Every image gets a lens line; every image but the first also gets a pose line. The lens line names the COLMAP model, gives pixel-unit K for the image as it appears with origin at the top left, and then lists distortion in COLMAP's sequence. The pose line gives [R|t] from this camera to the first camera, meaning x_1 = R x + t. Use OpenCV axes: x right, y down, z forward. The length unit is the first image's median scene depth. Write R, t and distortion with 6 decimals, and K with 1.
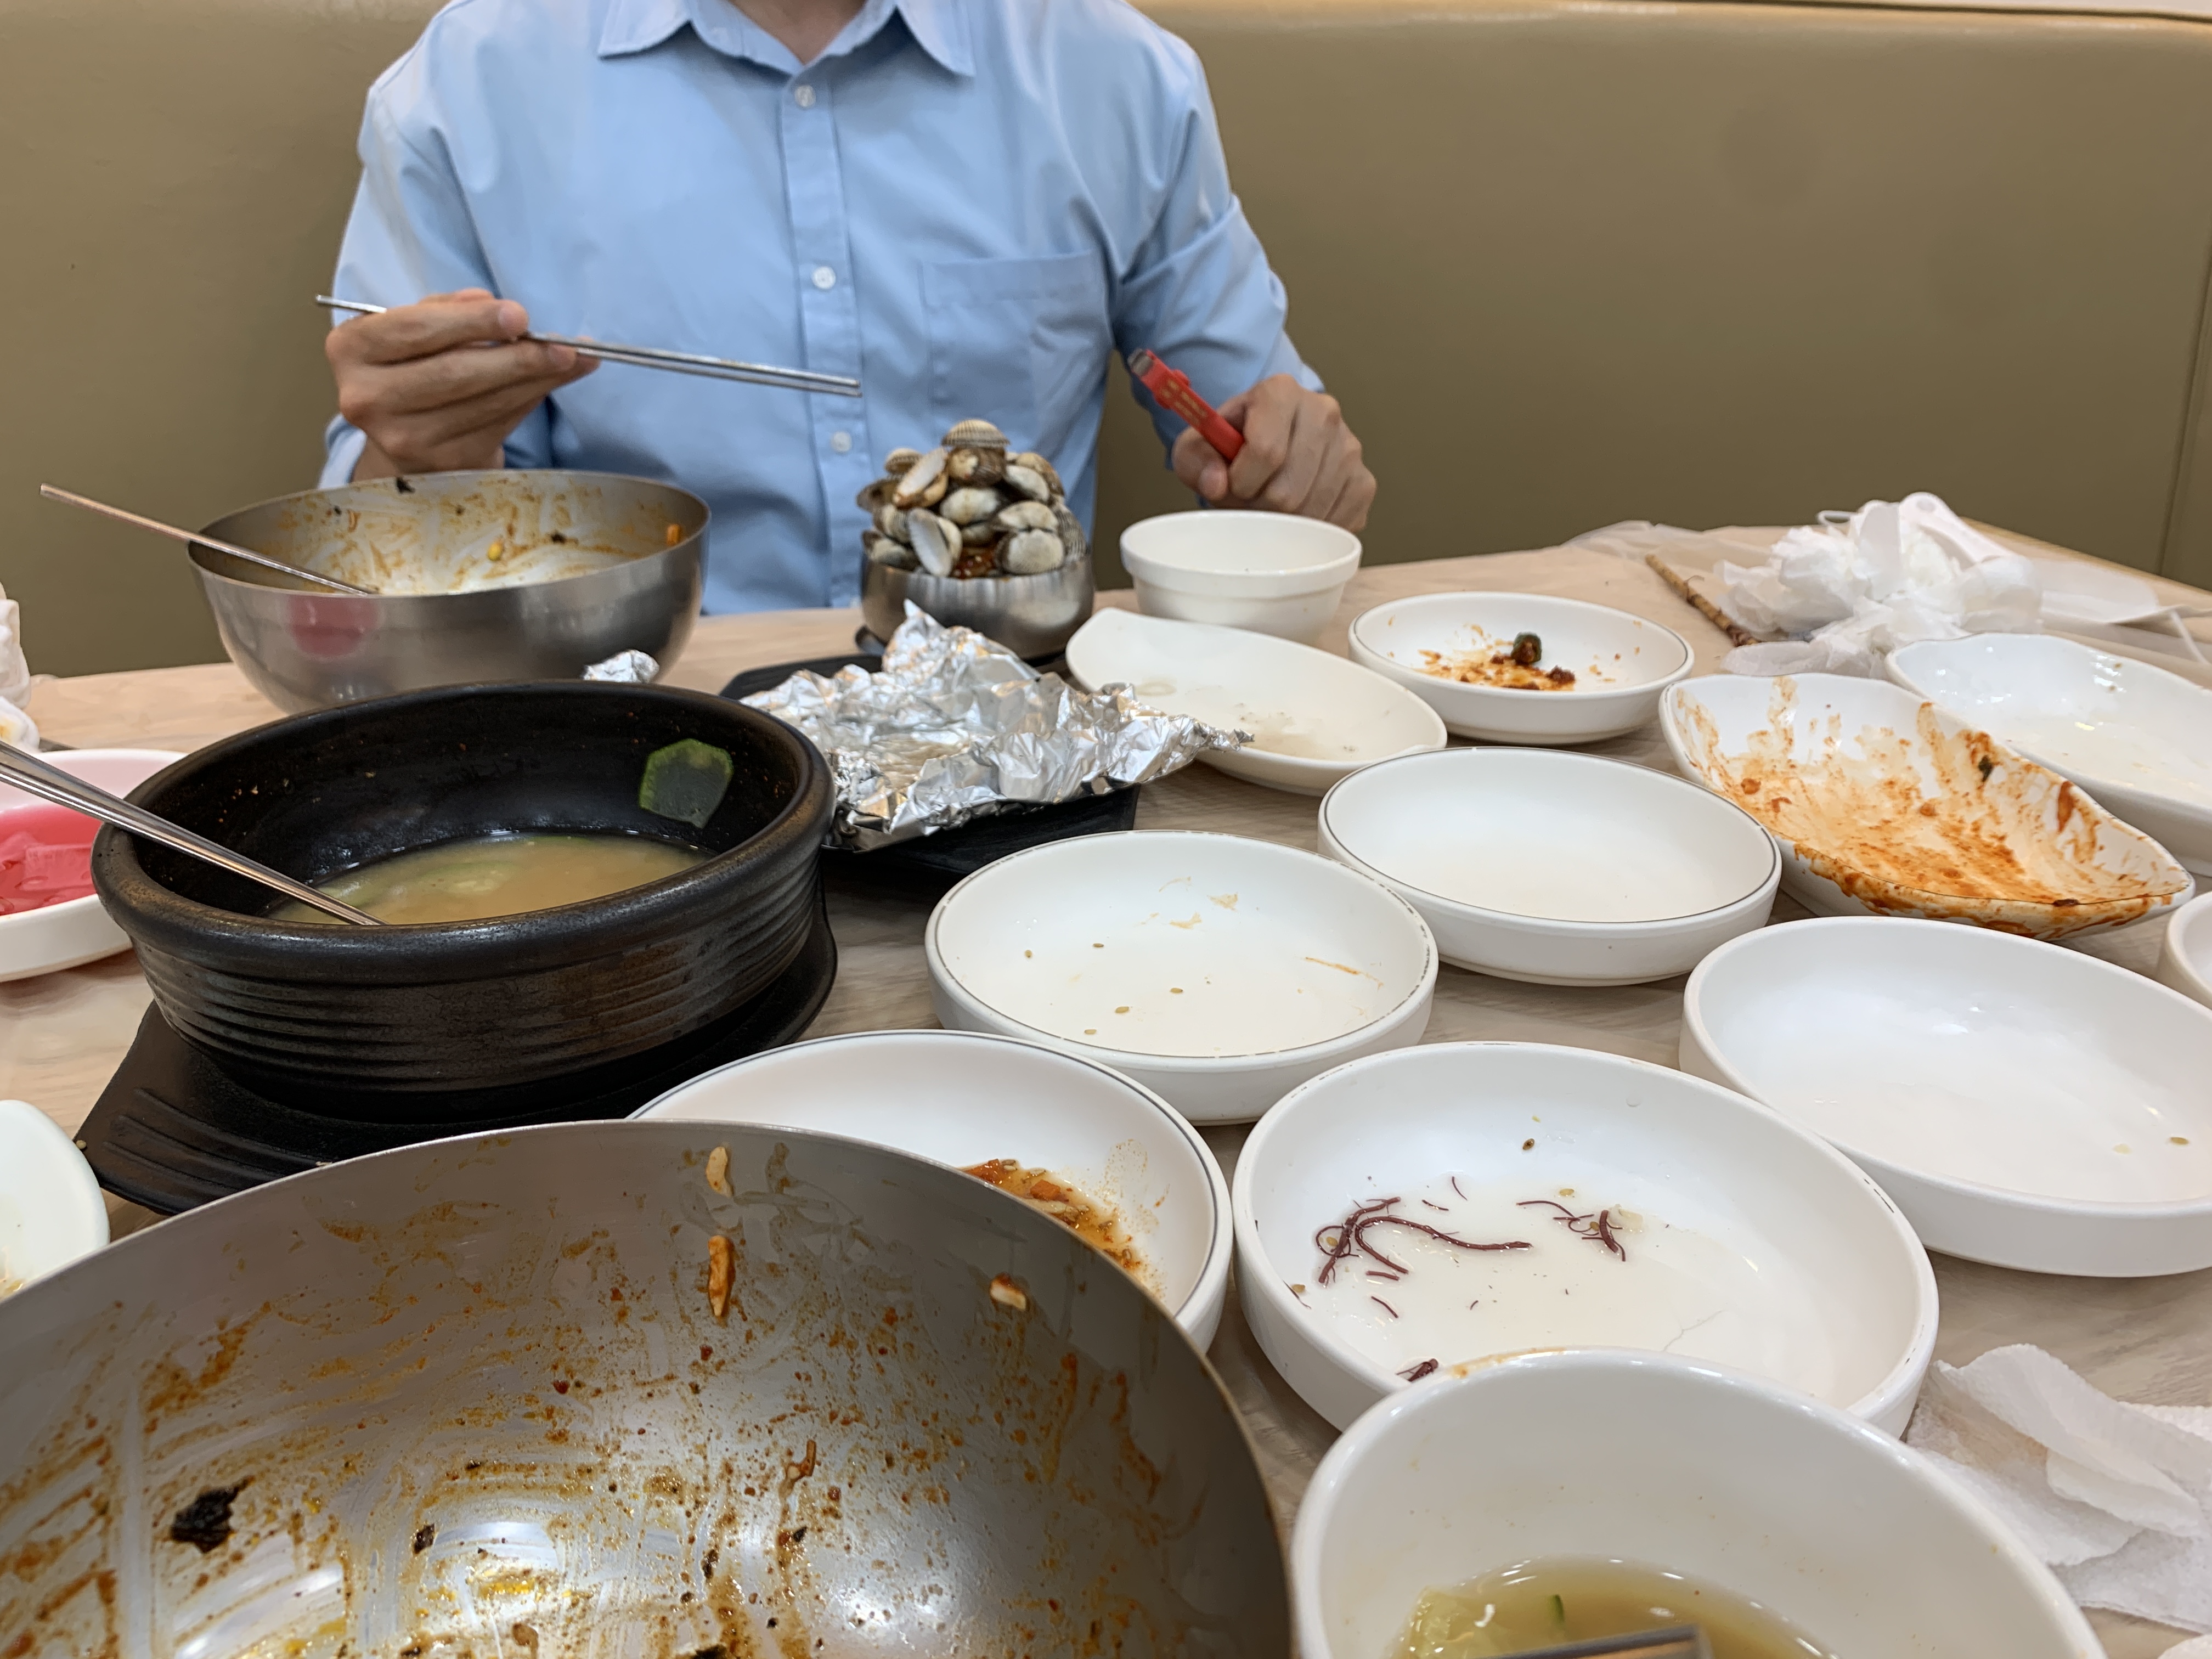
lens RADIAL K [[1674.5, 0, 1109.9], [0, 1674.5, 807.0], [0, 0, 1]] dist [-0.001499, -0.016096]
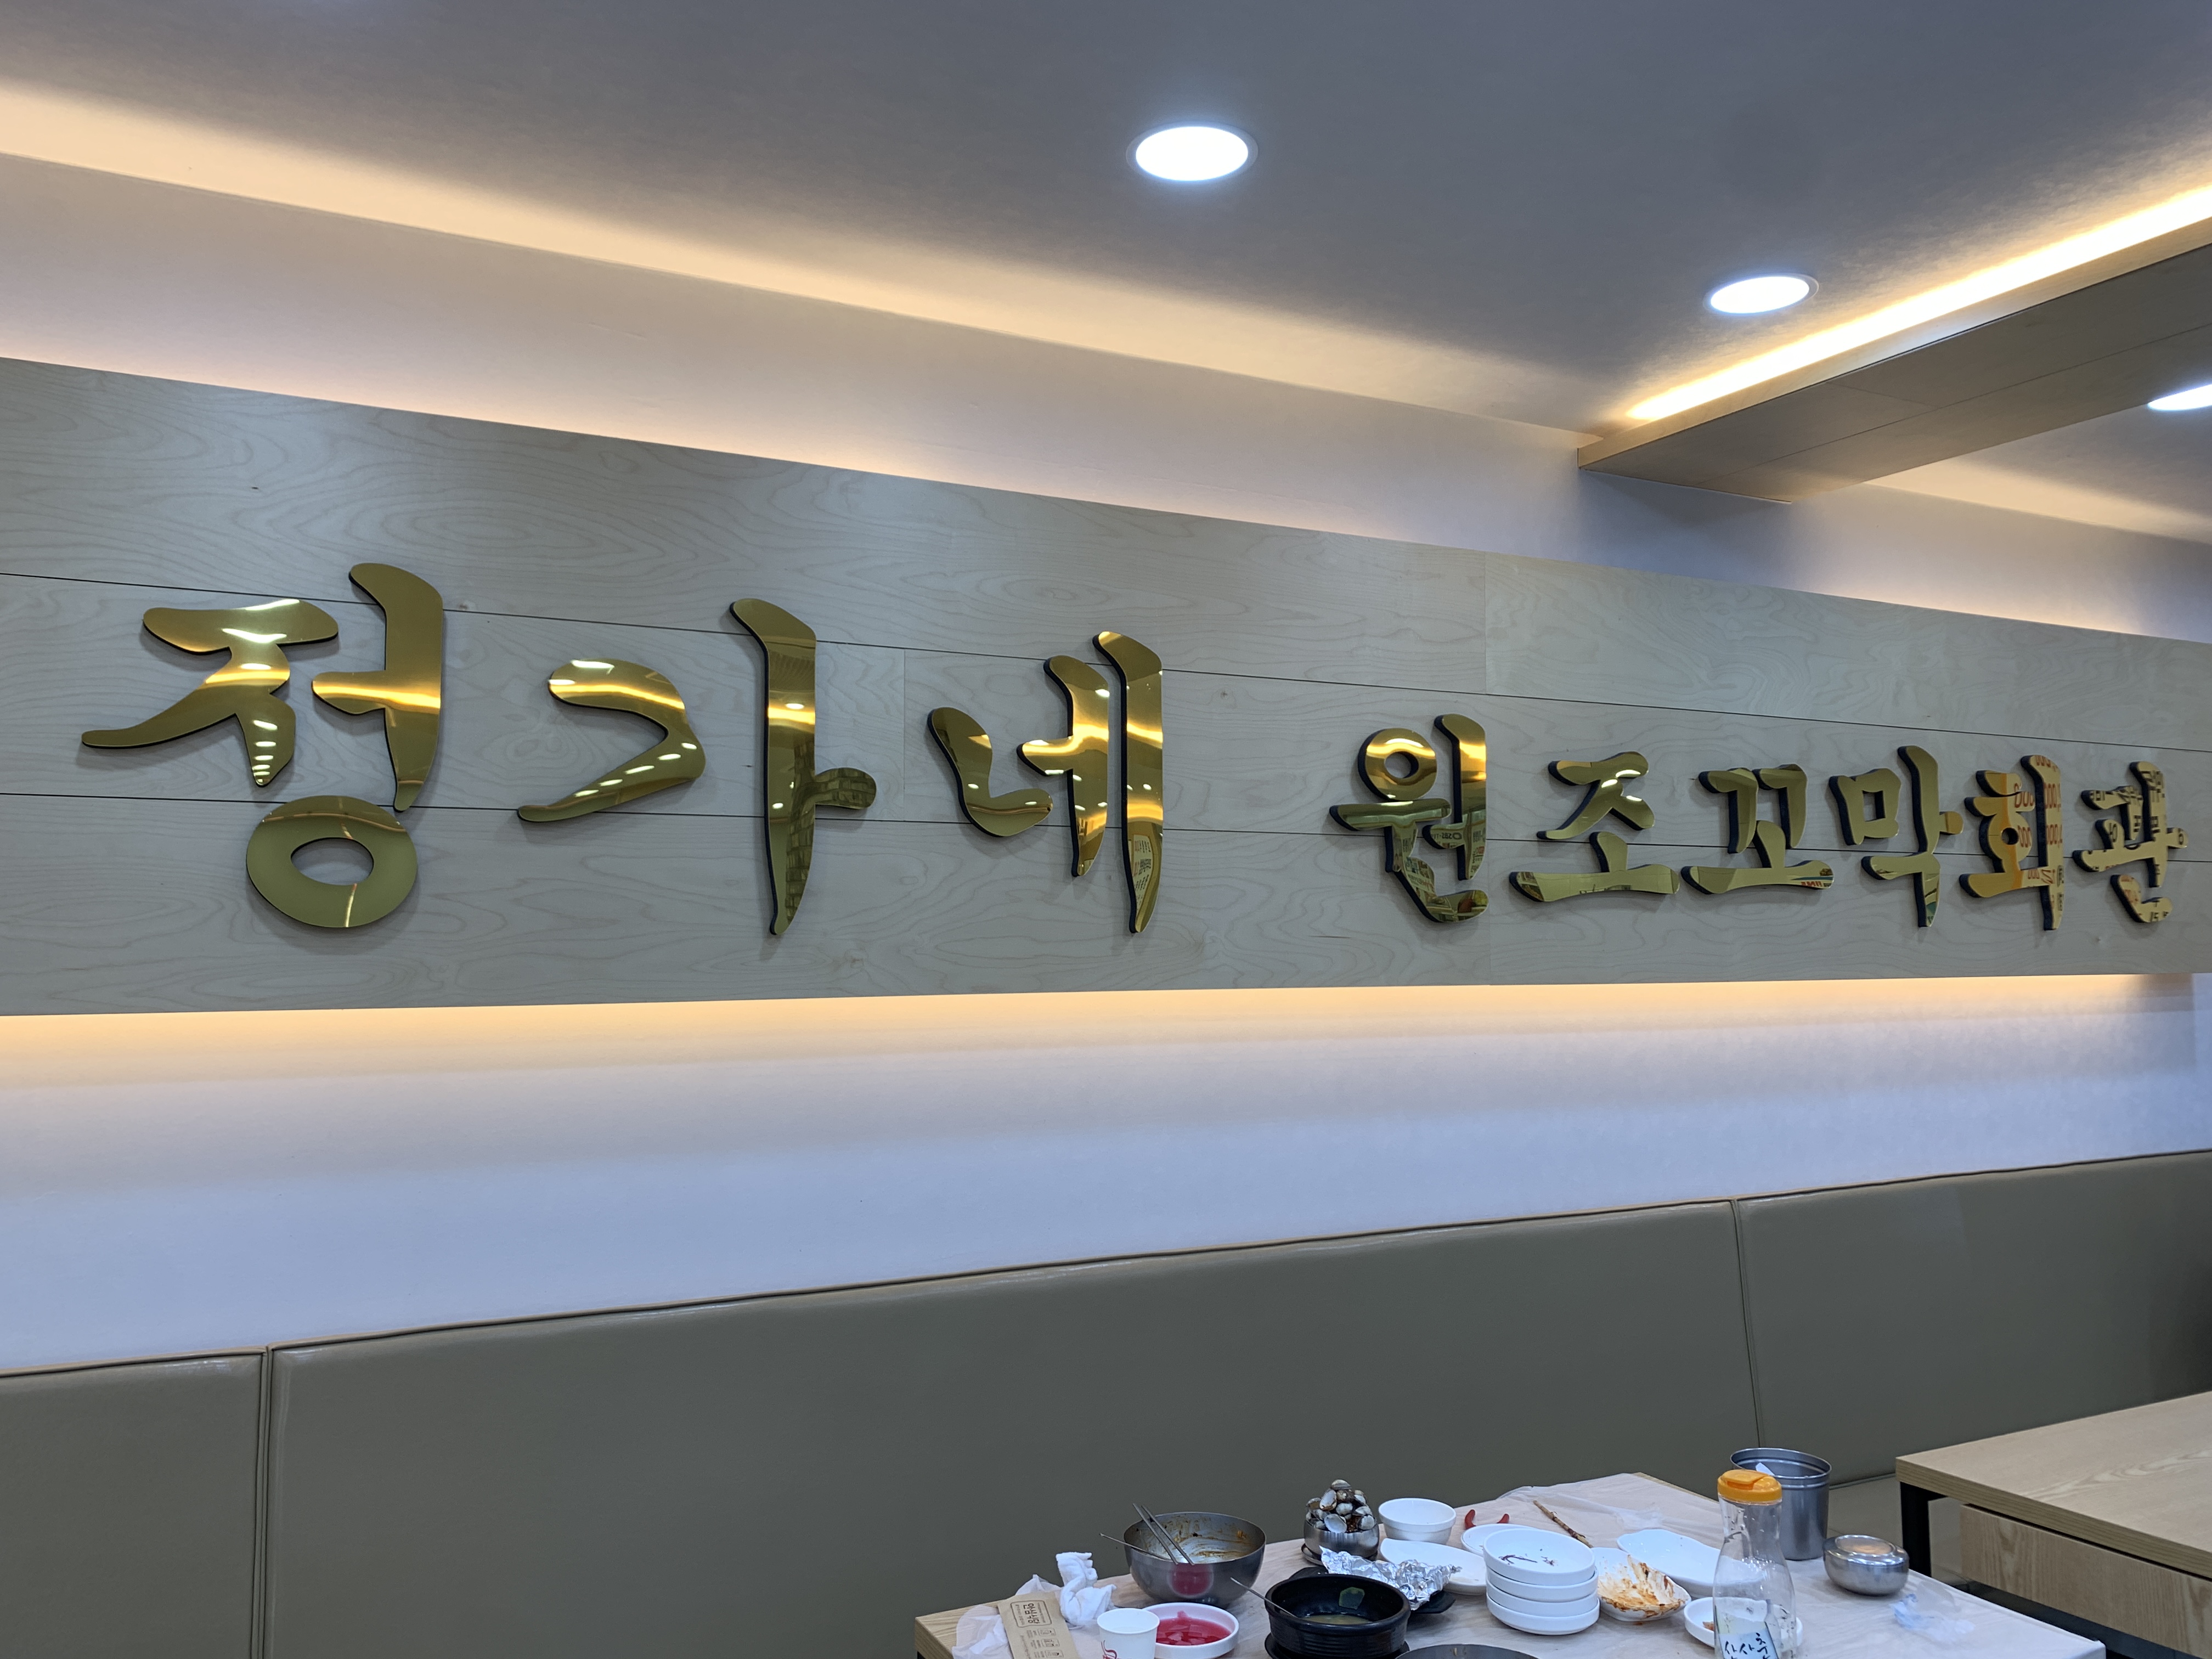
lens RADIAL K [[1674.5, 0, 1109.8], [0, 1674.5, 829.5], [0, 0, 1]] dist [-0.001499, -0.016096]
pose [[0.990128, -0.005230, 0.140067, -1.429032], [0.068698, 0.889154, -0.452423, 0.128849], [-0.122175, 0.457579, 0.880735, -3.522818]]
